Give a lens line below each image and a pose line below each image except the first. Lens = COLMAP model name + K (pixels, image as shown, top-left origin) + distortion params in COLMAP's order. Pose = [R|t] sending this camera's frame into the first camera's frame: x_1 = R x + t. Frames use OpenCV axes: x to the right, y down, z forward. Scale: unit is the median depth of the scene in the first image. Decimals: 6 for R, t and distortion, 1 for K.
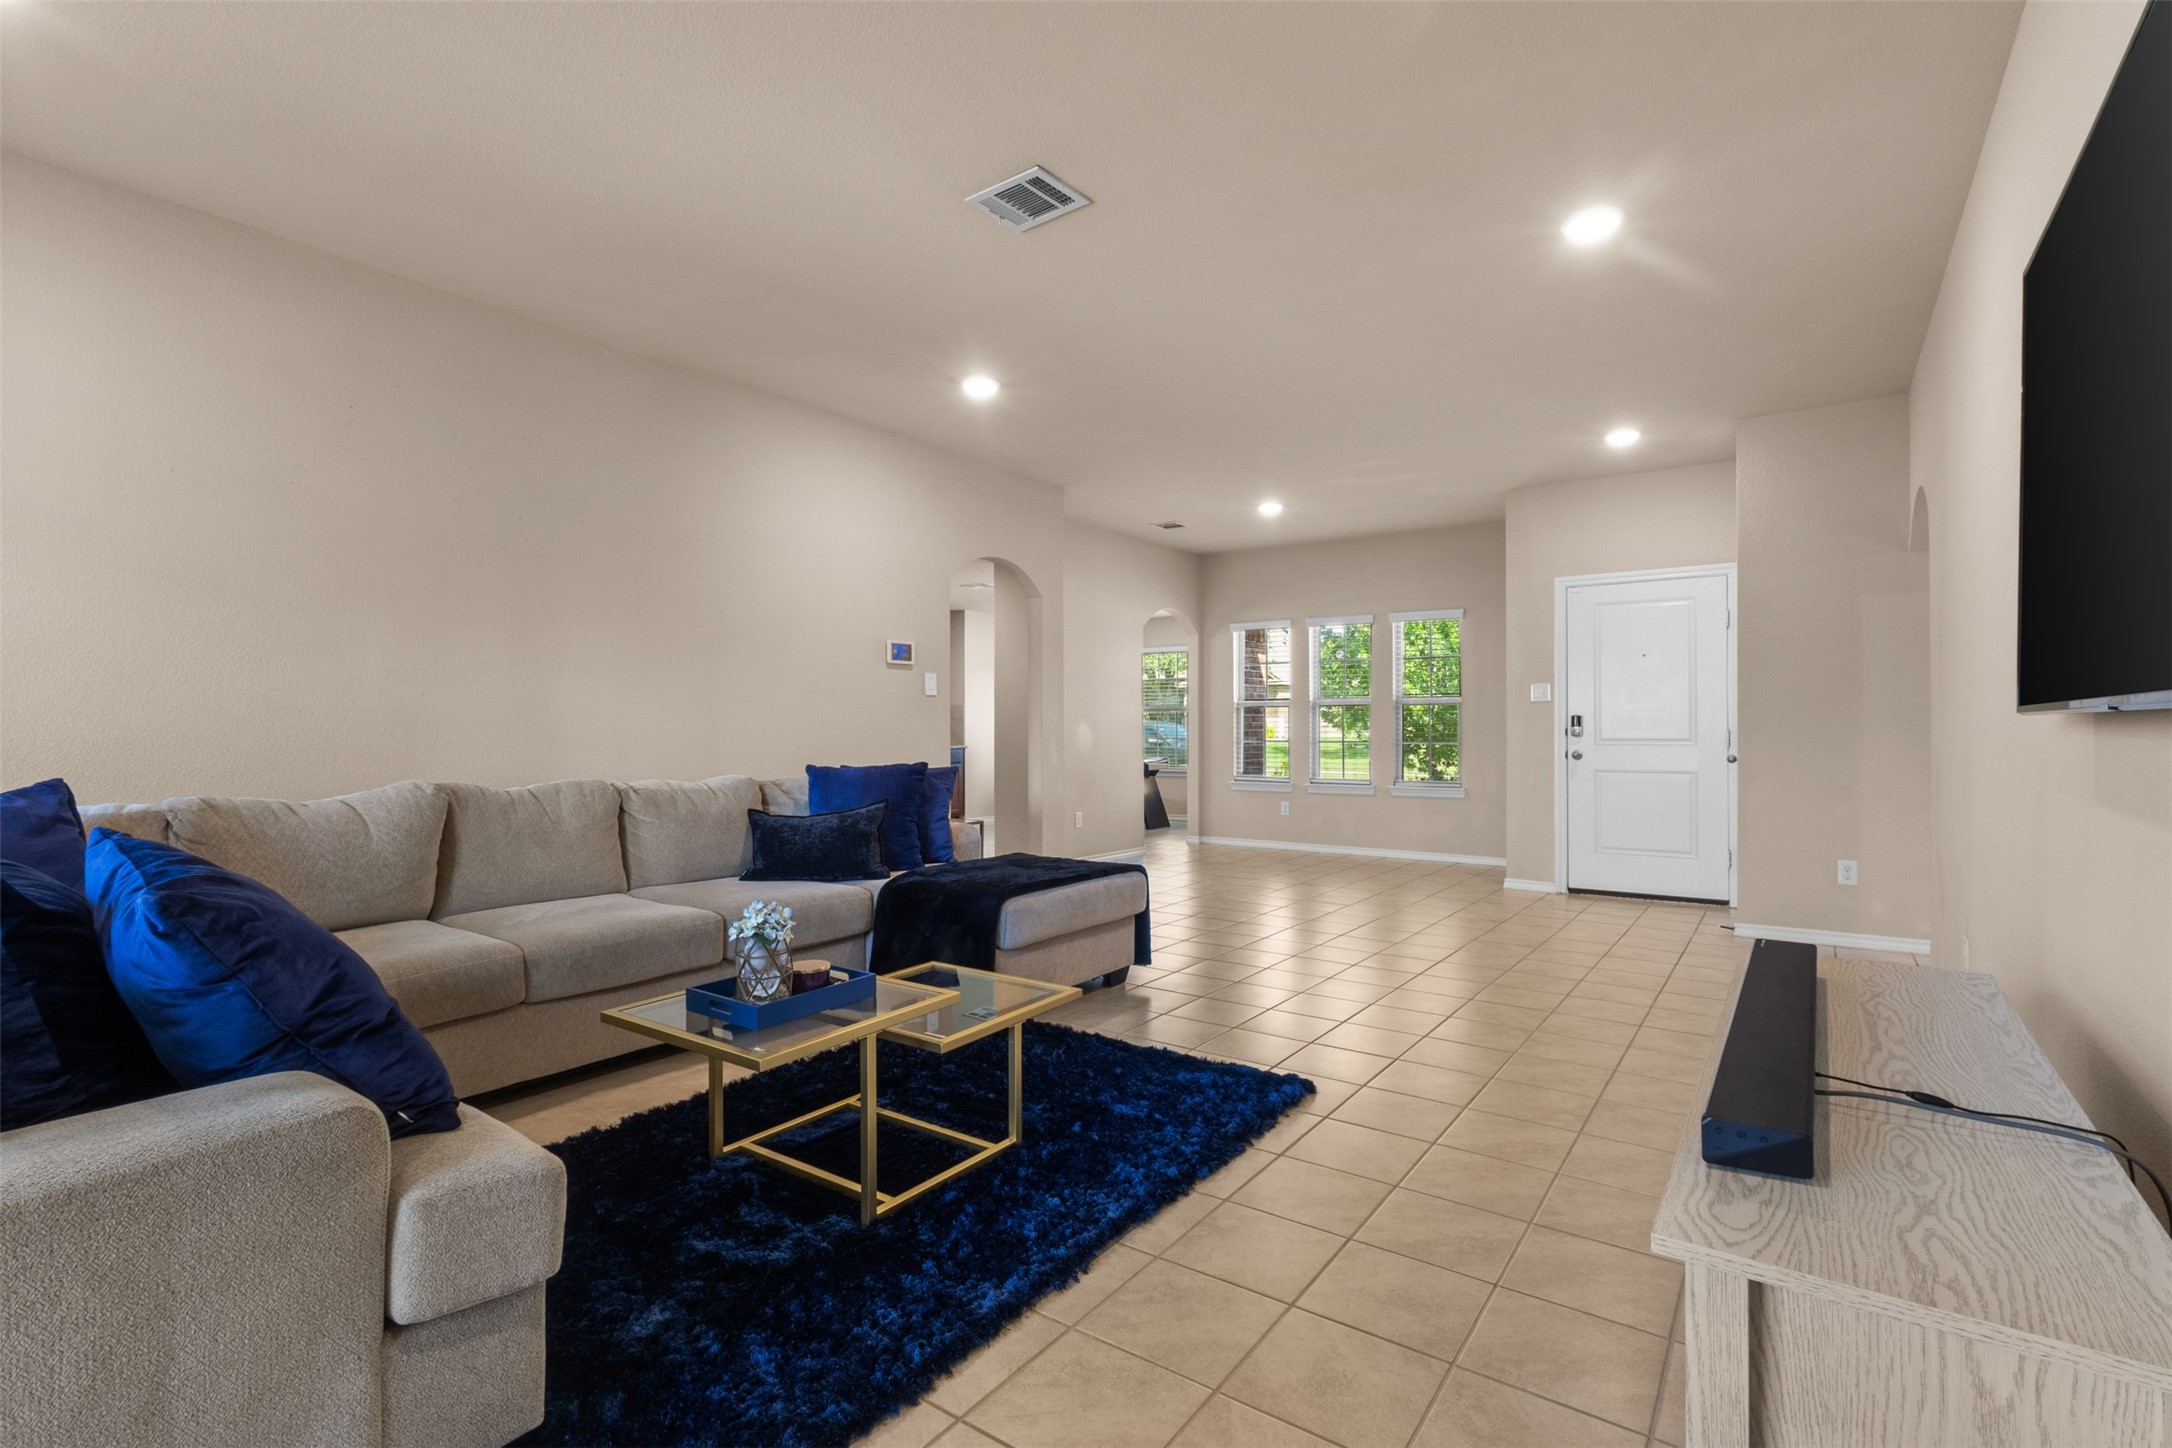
lens RADIAL K [[1000.1, 0, 1080.8], [0, 1000.1, 728.9], [0, 0, 1]] dist [0.001029, 0.000931]
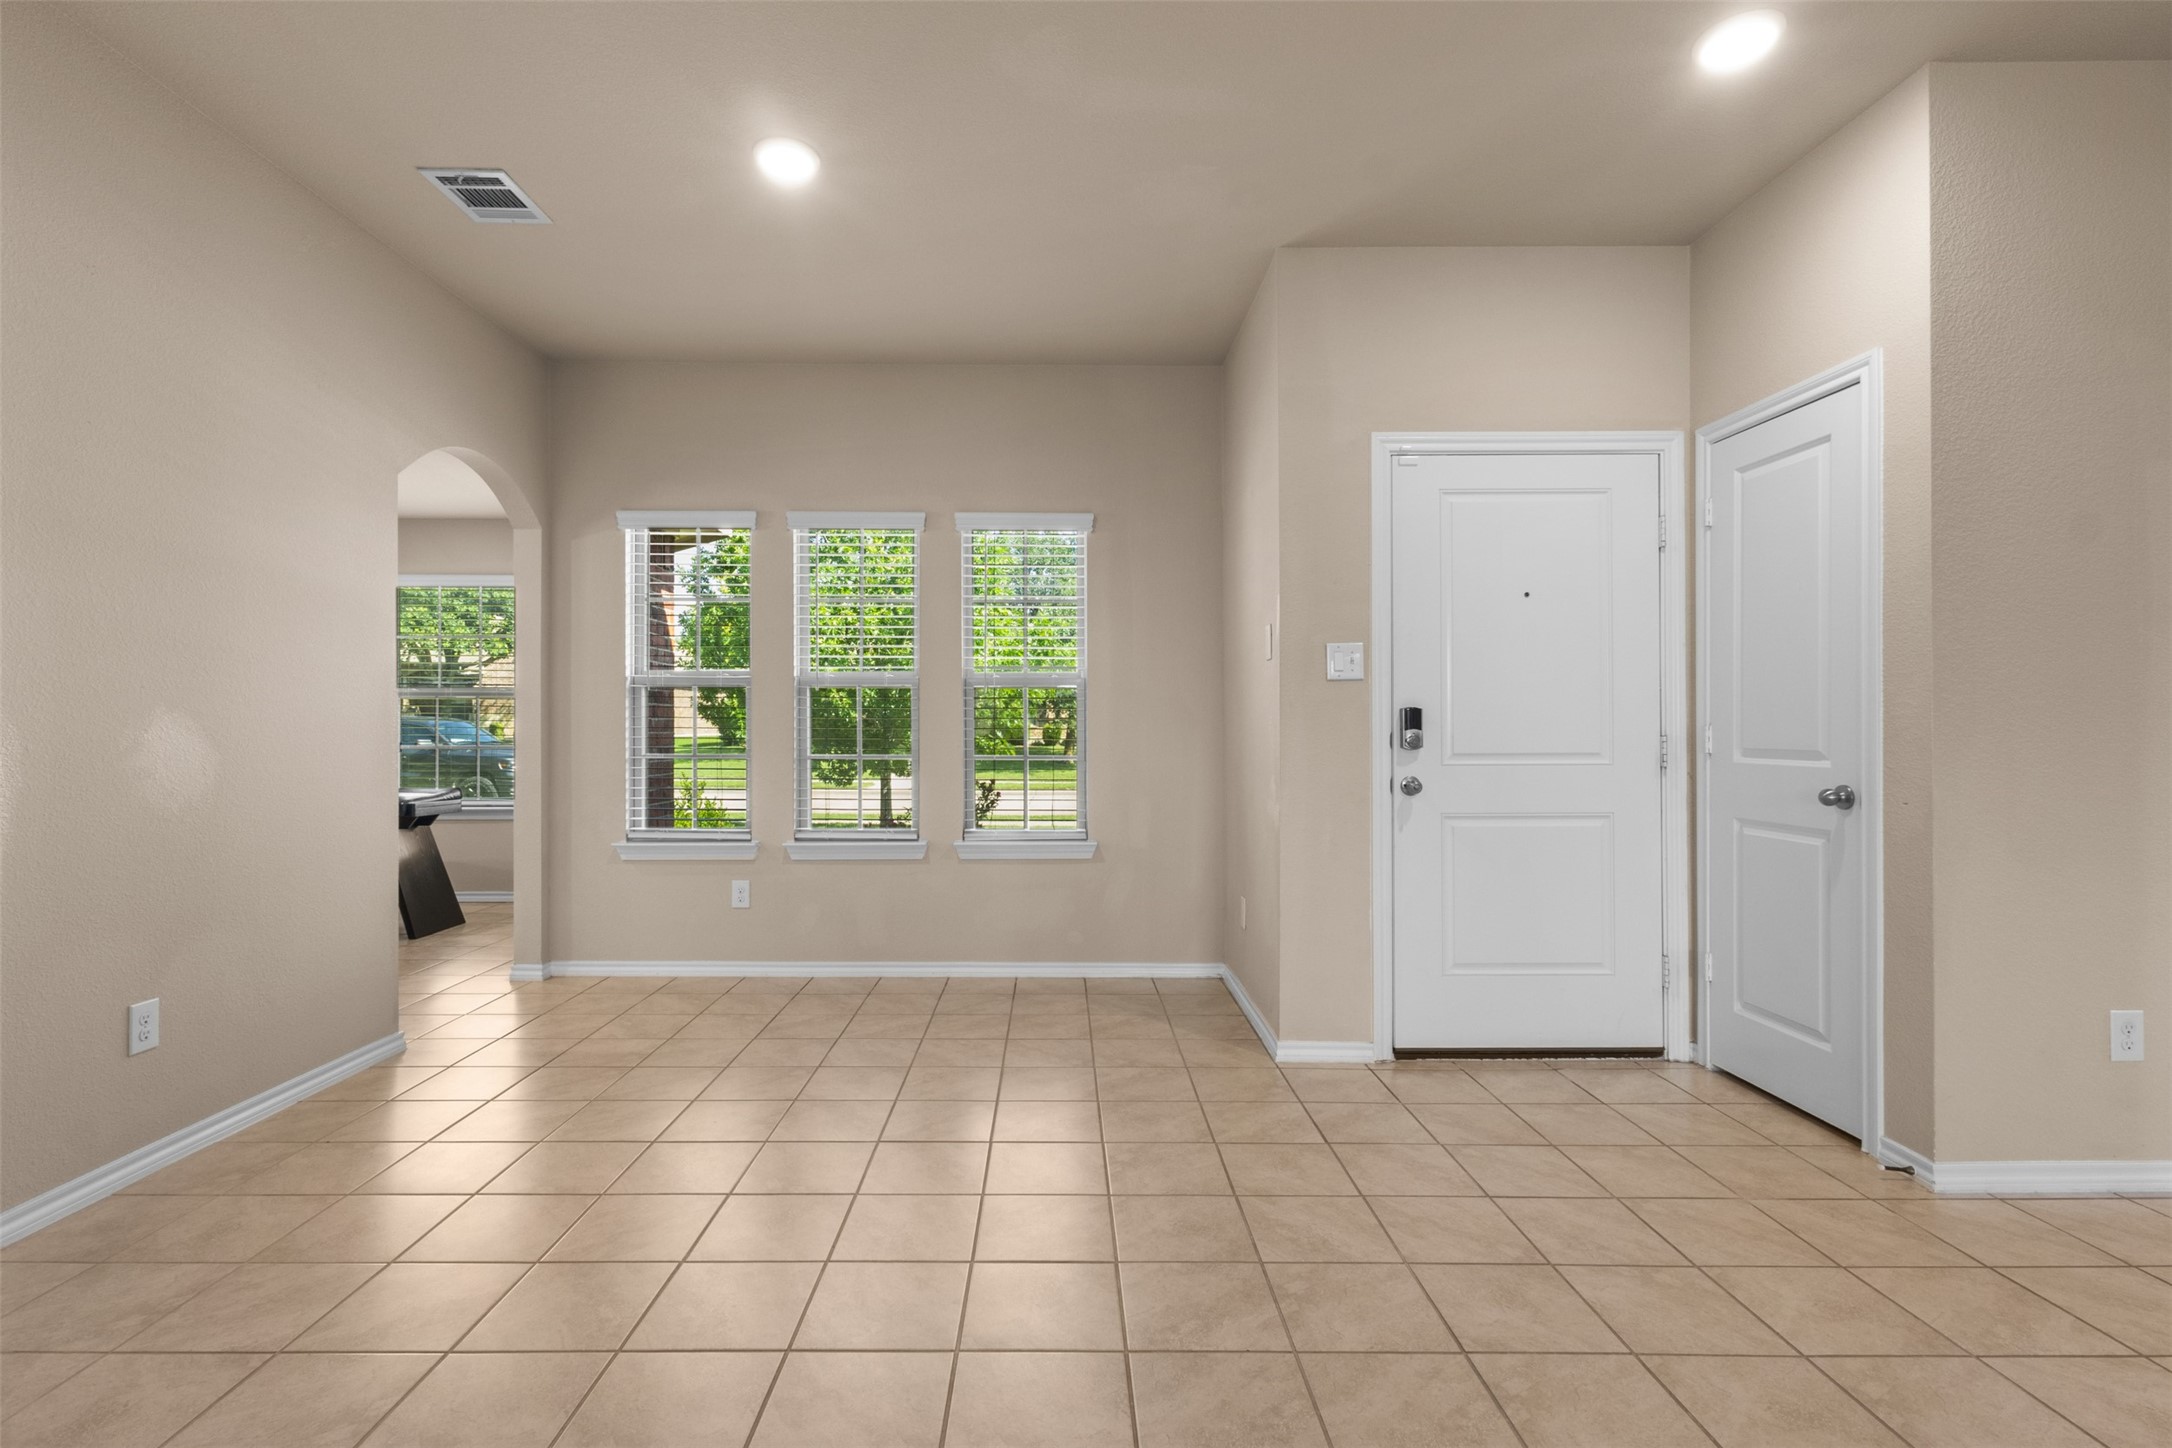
lens RADIAL K [[1000.1, 0, 1064.2], [0, 1000.1, 722.1], [0, 0, 1]] dist [0.001029, 0.000931]
pose [[0.802366, 0.005670, 0.596805, 0.038297], [-0.002207, 0.999976, -0.006533, -0.001752], [-0.596828, 0.003925, 0.802359, 0.522477]]
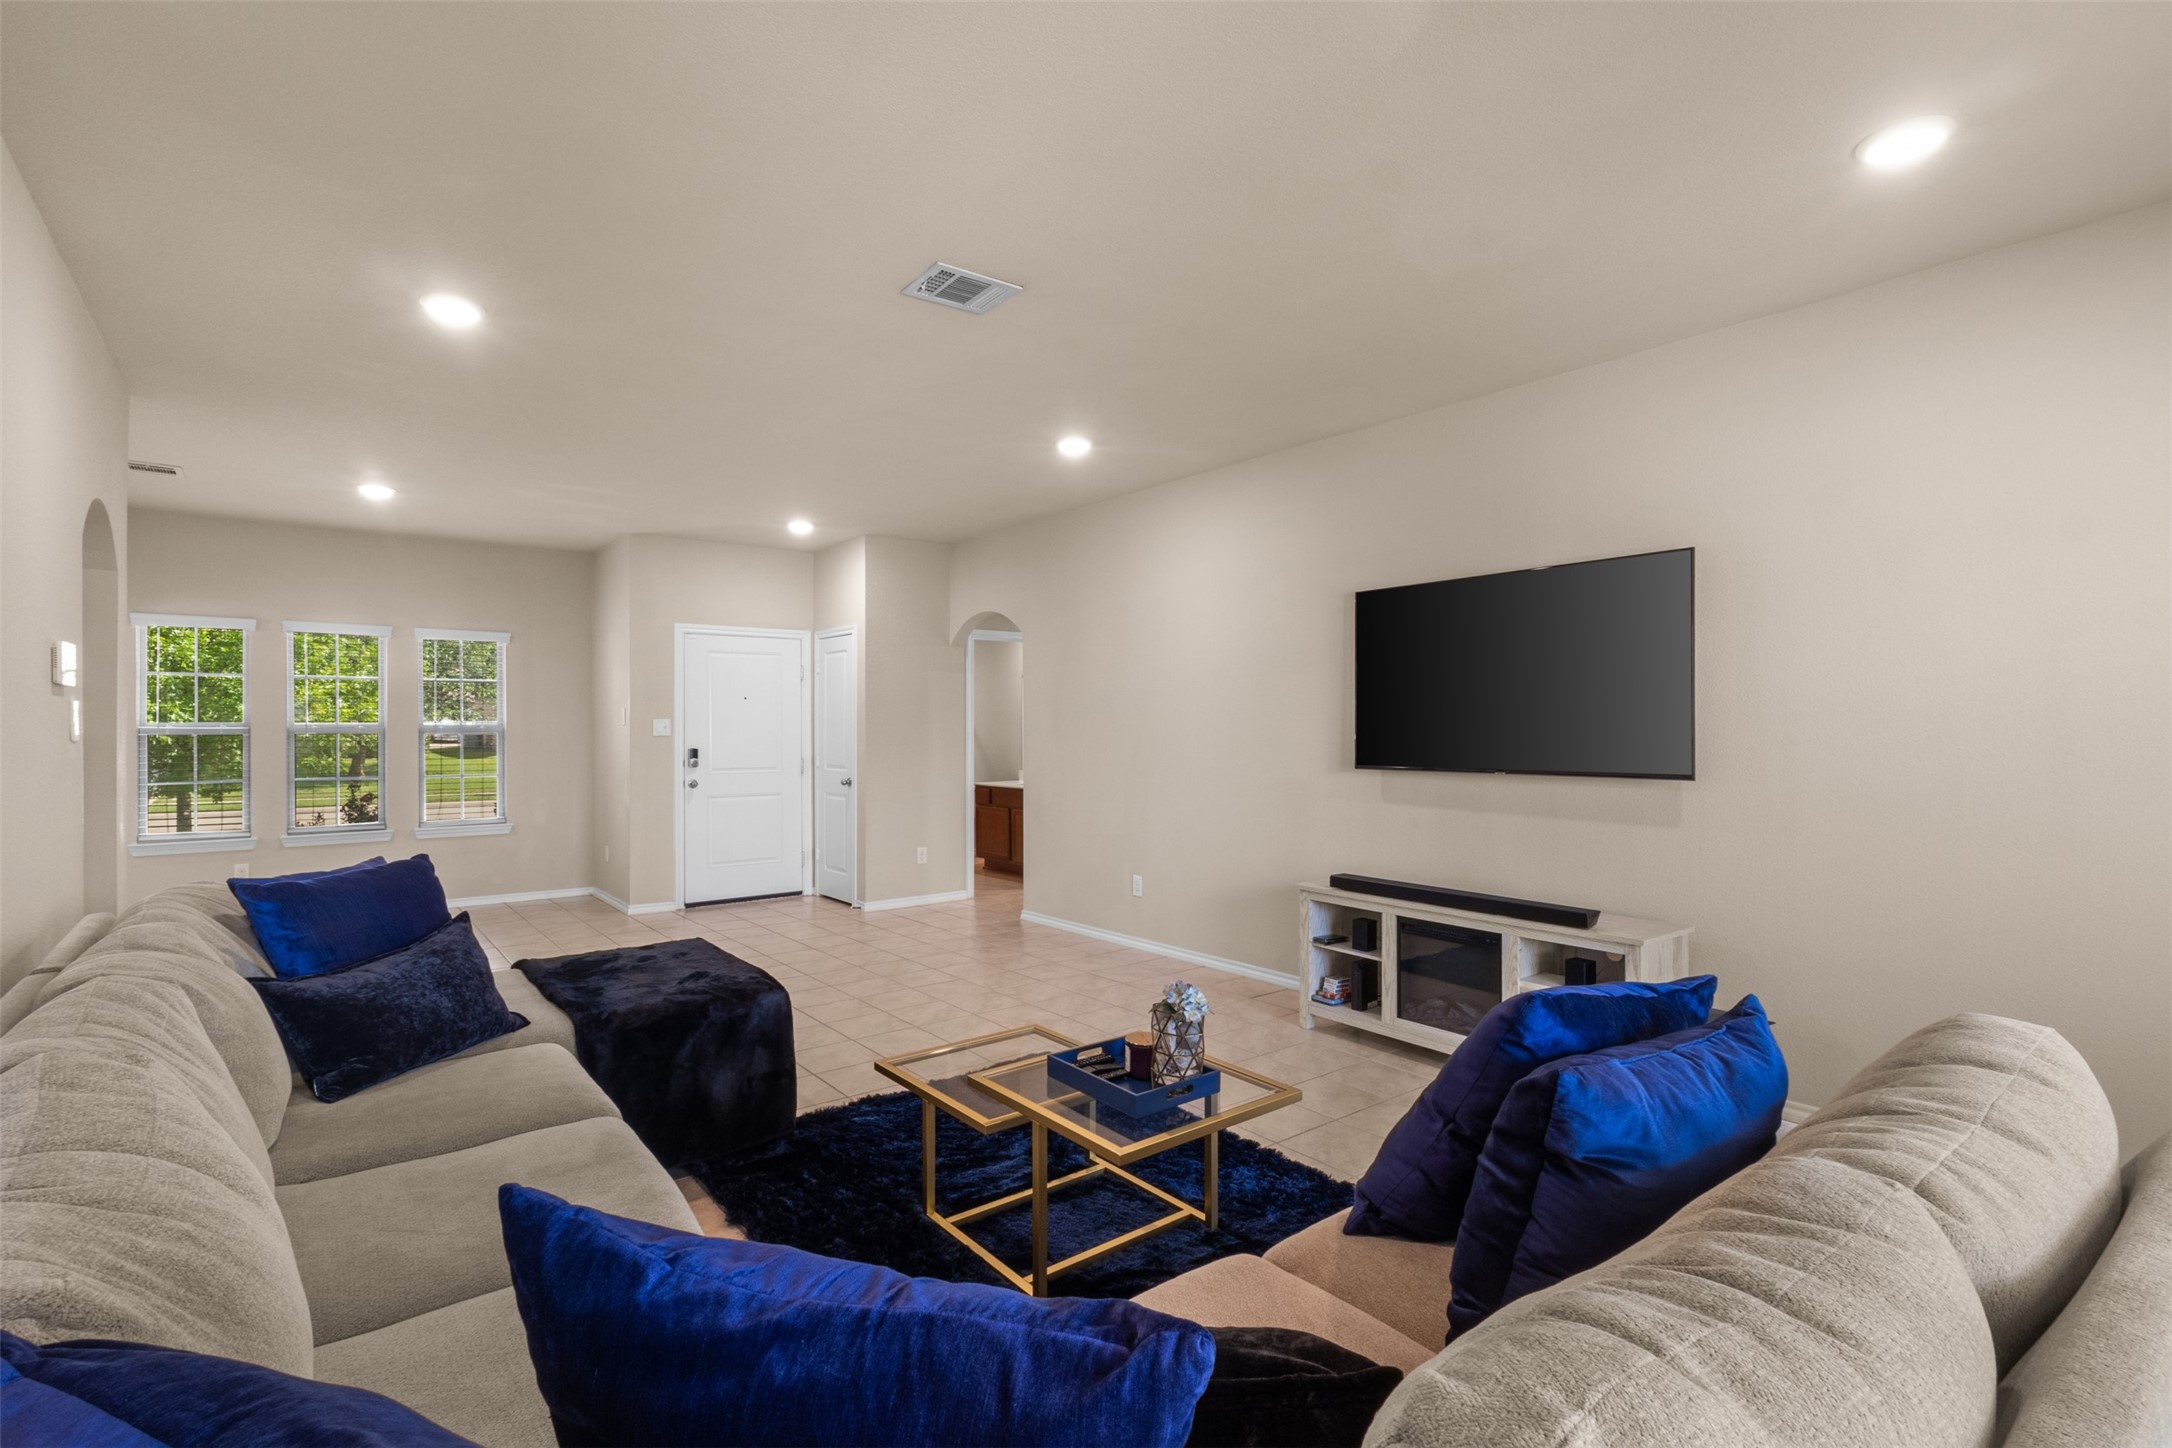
lens RADIAL K [[1000.1, 0, 1079.1], [0, 1000.1, 724.0], [0, 0, 1]] dist [0.001029, 0.000931]
pose [[0.275468, 0.007927, 0.961277, -0.348758], [0.003024, 0.999954, -0.009112, -0.022004], [-0.961305, 0.005417, 0.275432, 0.204851]]
